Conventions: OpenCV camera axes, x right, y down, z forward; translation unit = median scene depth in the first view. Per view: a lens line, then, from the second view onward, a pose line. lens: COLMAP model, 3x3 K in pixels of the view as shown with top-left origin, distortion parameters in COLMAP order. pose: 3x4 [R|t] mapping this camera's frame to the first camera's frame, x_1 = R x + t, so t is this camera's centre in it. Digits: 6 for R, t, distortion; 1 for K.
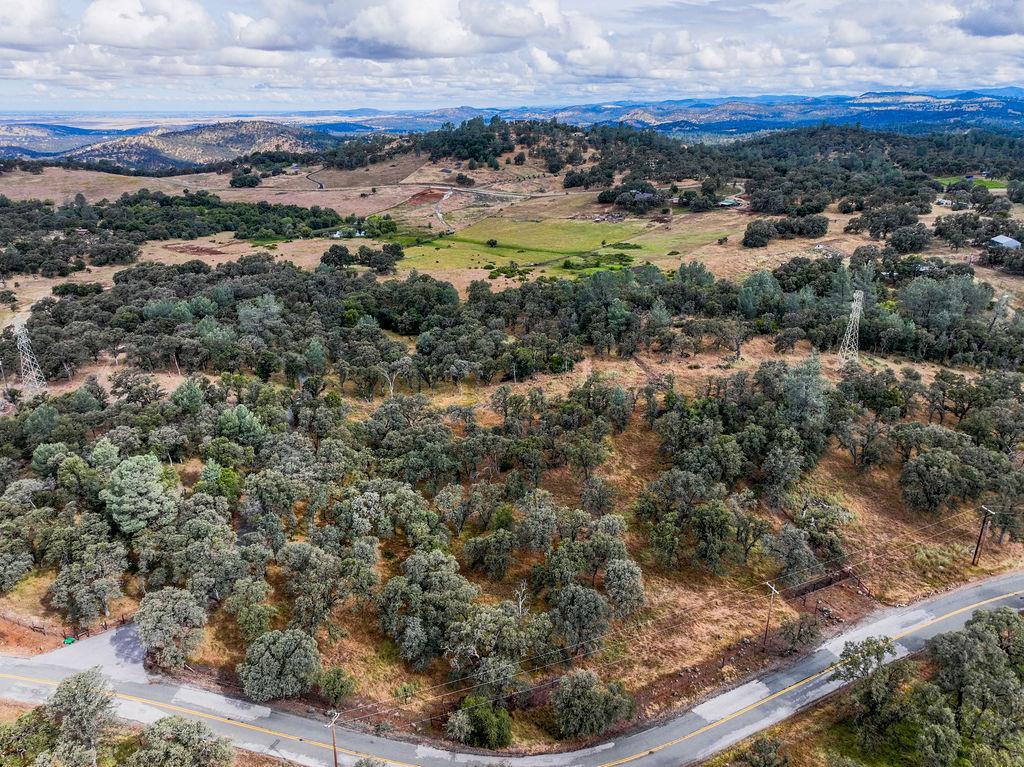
lens RADIAL K [[719.9, 0, 512.0], [0, 719.9, 383.5], [0, 0, 1]] dist [-0.000275, 0.012255]
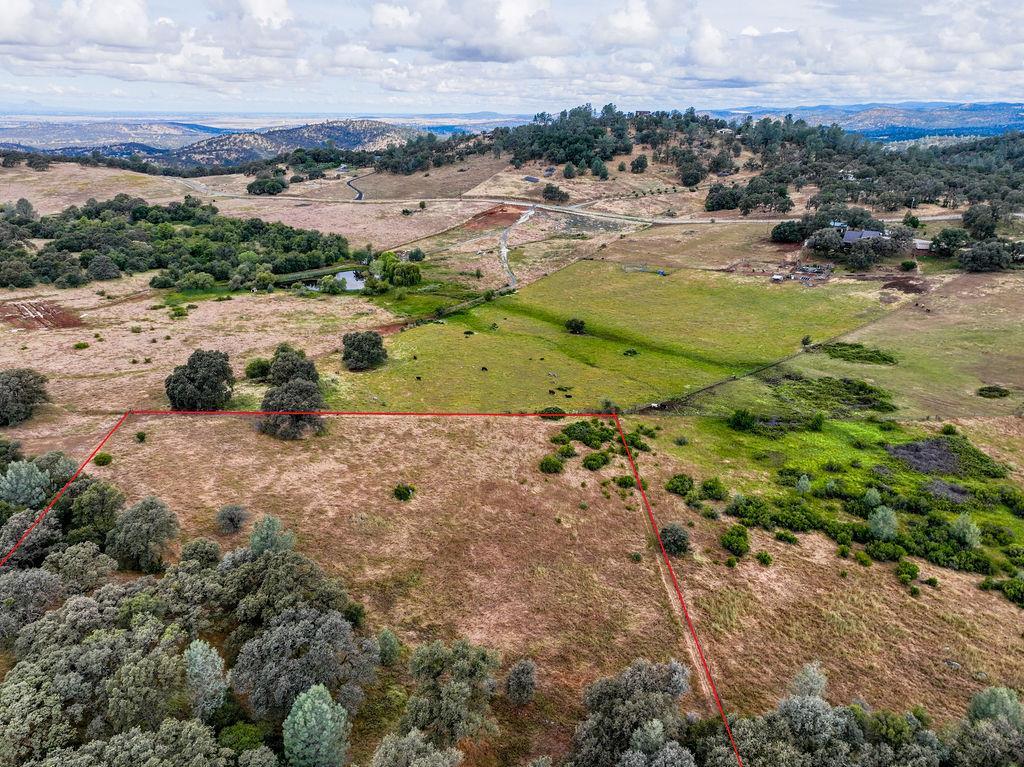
lens RADIAL K [[719.9, 0, 512.0], [0, 719.9, 383.5], [0, 0, 1]] dist [-0.000275, 0.012255]
pose [[0.987705, 0.064187, -0.142544, 0.002400], [-0.065003, 0.997884, -0.001070, -0.099539], [0.142174, 0.010322, 0.989788, 0.320534]]
